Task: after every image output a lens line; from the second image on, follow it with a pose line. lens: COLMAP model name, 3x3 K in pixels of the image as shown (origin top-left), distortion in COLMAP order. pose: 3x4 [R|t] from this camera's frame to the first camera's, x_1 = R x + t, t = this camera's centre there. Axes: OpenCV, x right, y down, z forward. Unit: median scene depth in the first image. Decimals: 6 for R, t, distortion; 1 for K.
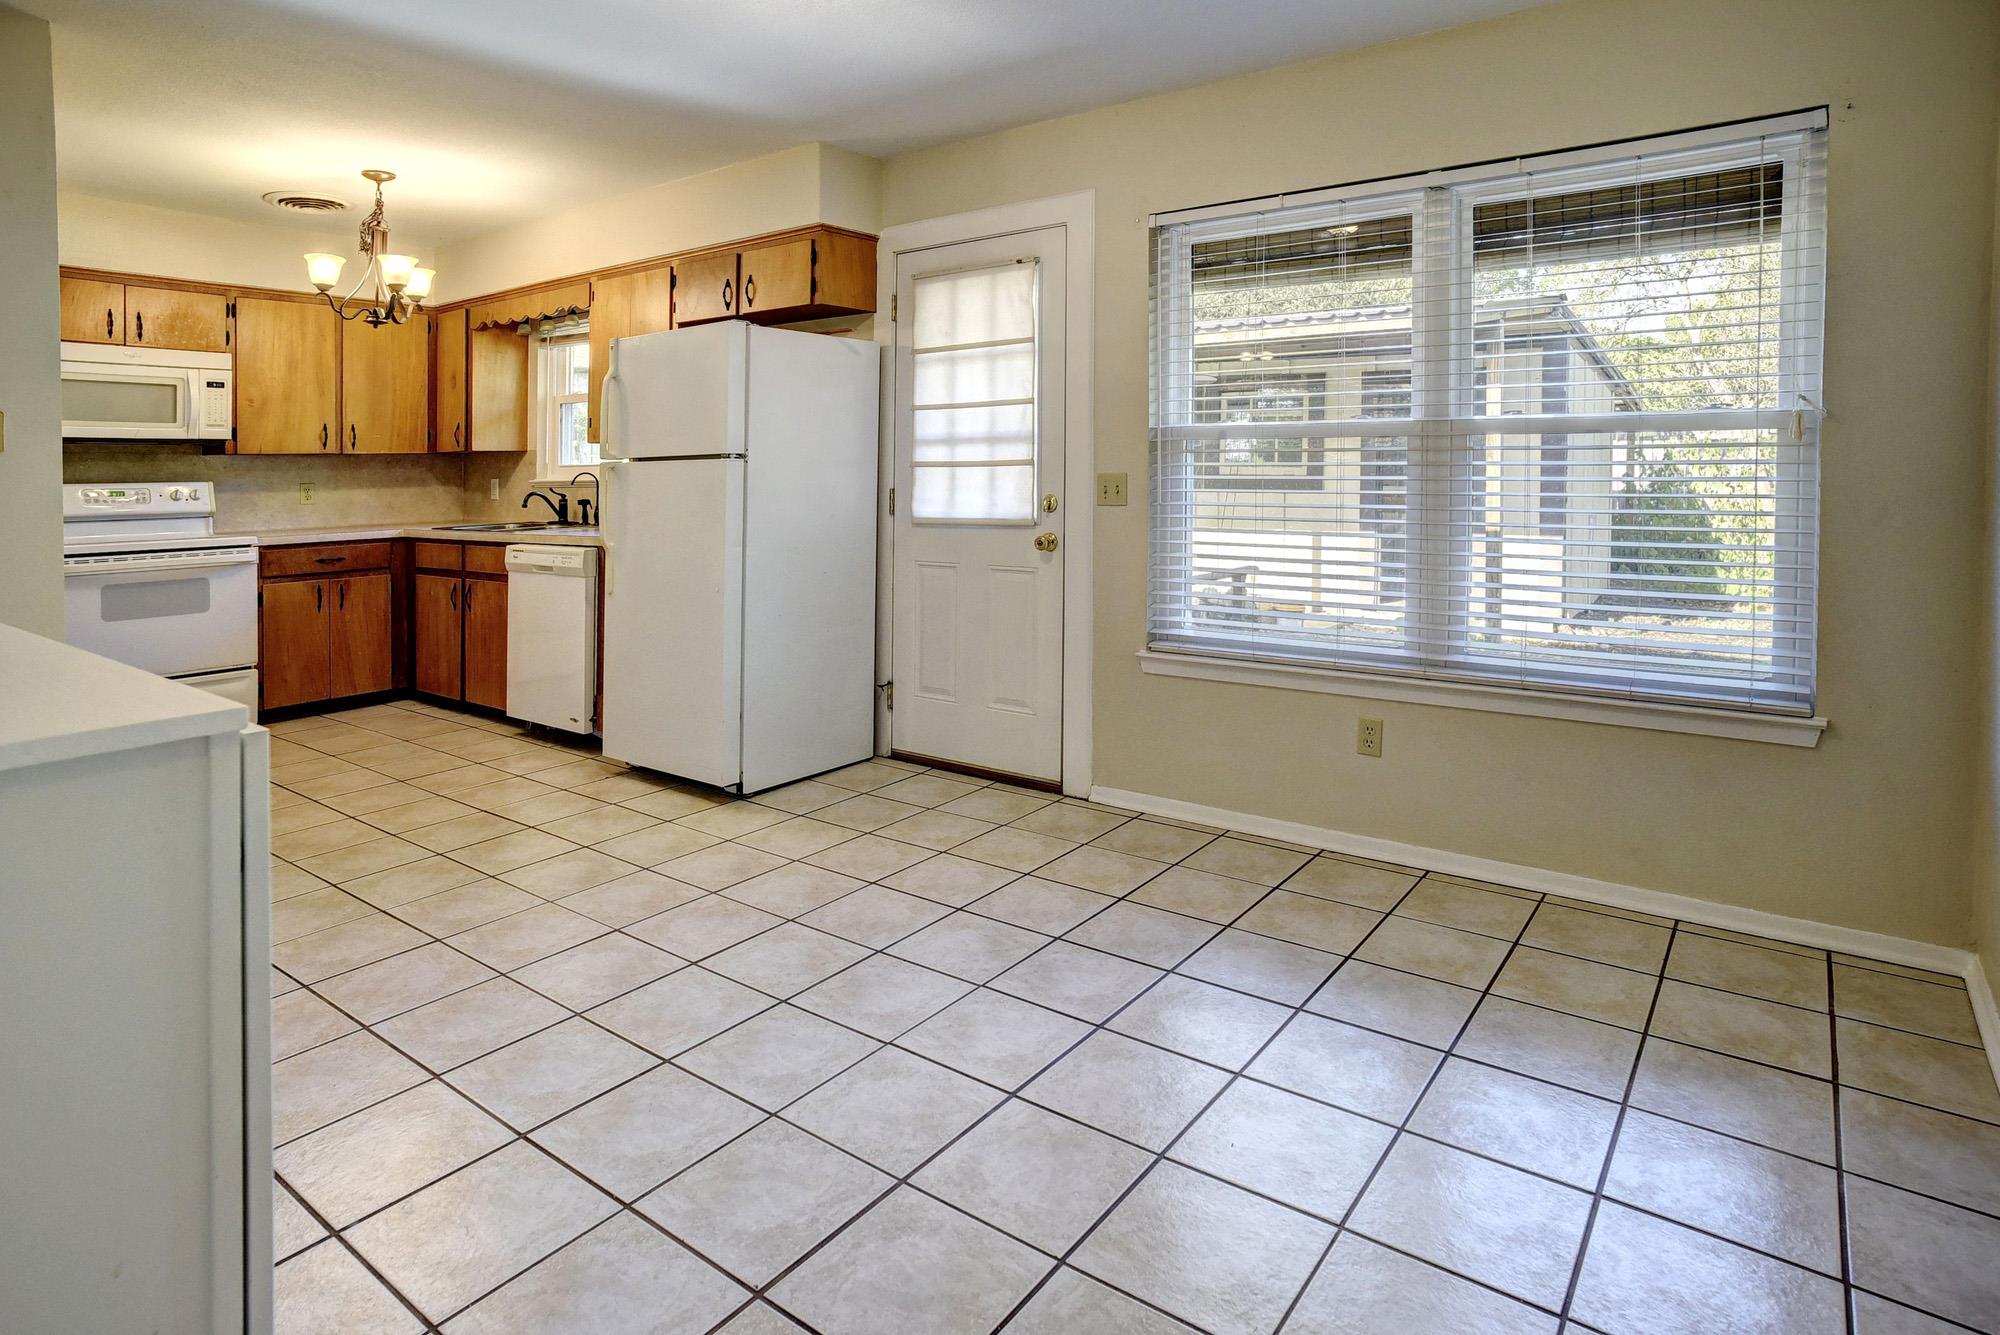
lens RADIAL K [[1067.9, 0, 1002.3], [0, 1067.9, 456.3], [0, 0, 1]] dist [-0.081052, 0.056093]
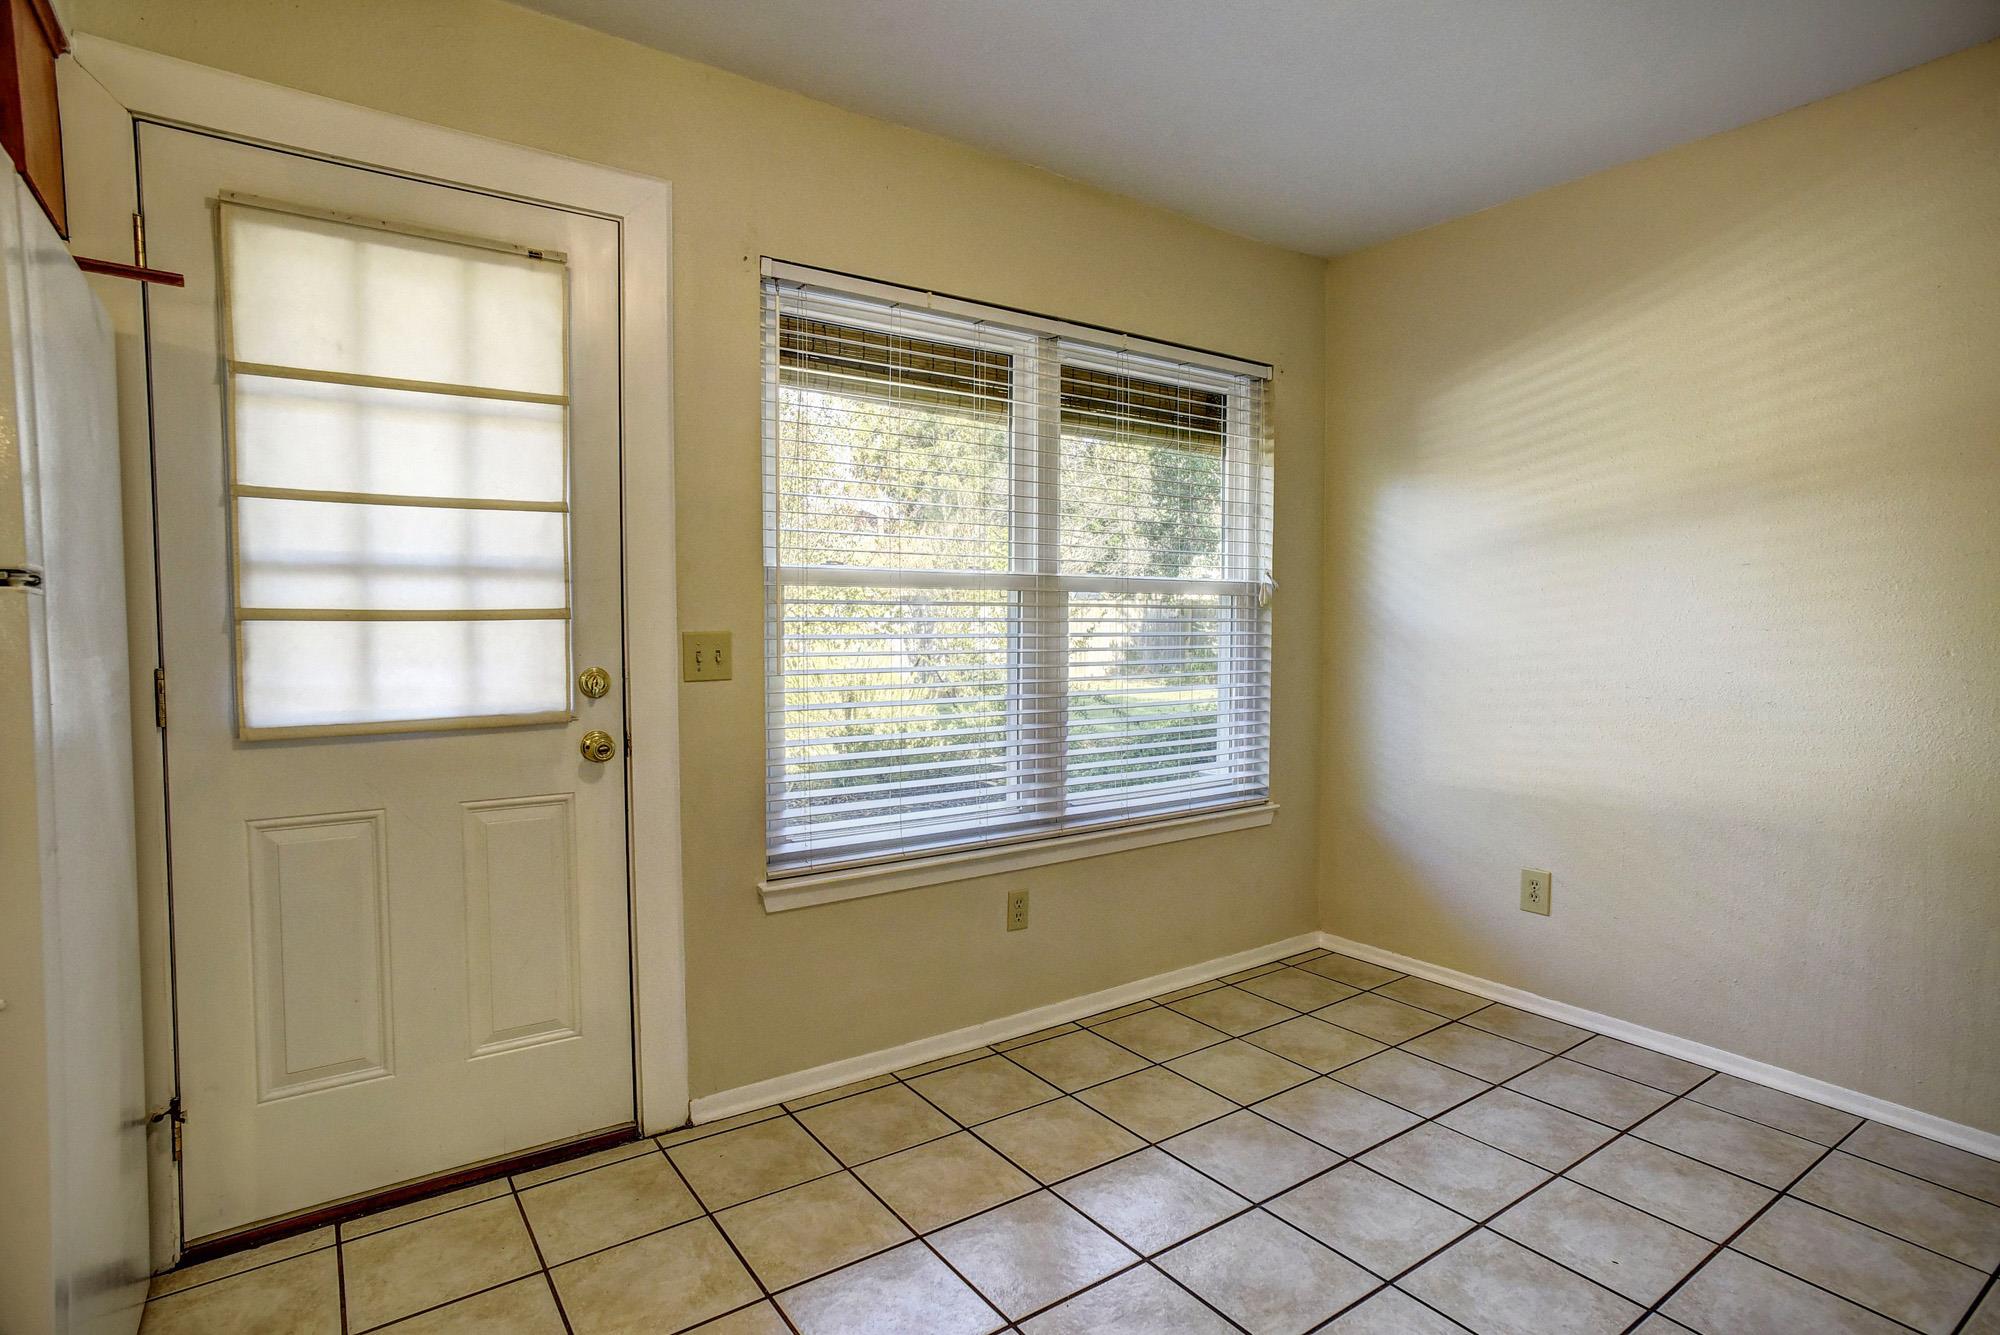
lens RADIAL K [[1055.8, 0, 998.0], [0, 1055.8, 680.5], [0, 0, 1]] dist [-0.043940, 0.031358]
pose [[0.312106, -0.051684, 0.948640, -0.445103], [-0.016475, 0.998075, 0.059798, 0.004223], [-0.949904, -0.034292, 0.310654, 0.595866]]
